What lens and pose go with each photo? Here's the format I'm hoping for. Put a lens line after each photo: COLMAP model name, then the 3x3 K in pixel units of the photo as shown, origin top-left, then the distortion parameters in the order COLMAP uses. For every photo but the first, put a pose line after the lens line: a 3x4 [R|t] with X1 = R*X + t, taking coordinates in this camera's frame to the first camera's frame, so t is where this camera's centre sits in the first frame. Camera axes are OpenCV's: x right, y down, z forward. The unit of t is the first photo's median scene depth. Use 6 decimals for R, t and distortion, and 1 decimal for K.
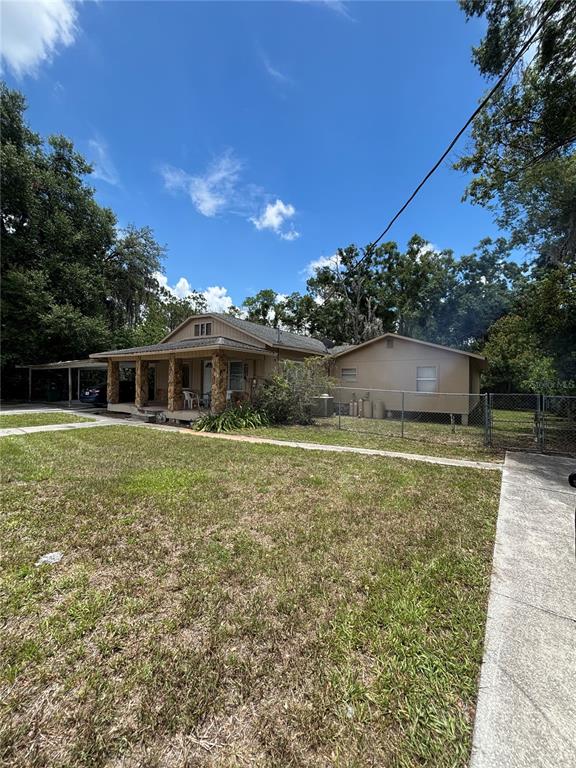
lens RADIAL K [[309.5, 0, 288.9], [0, 309.5, 384.5], [0, 0, 1]] dist [0.000788, 0.000374]
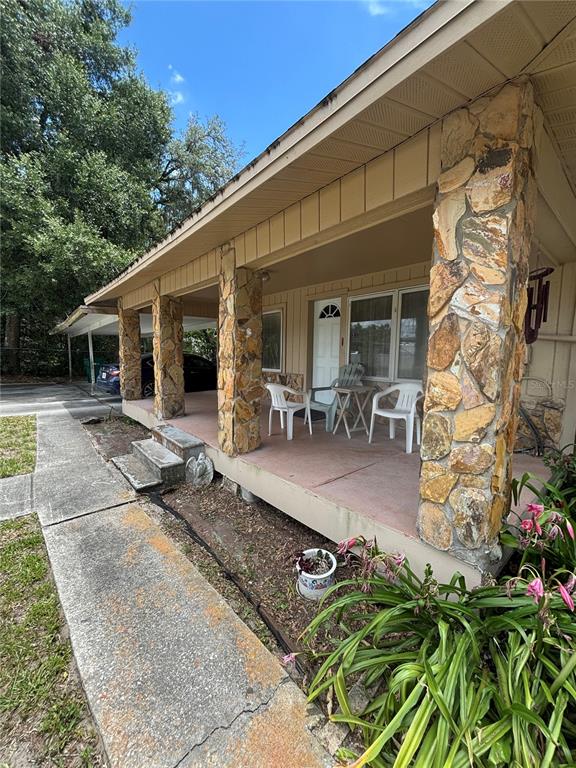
lens RADIAL K [[309.5, 0, 288.9], [0, 309.5, 384.5], [0, 0, 1]] dist [0.000788, 0.000374]
pose [[0.963373, 0.022688, -0.267202, -0.185831], [0.001729, 0.995868, 0.090793, -0.005240], [0.268158, -0.087930, 0.959354, 0.557538]]
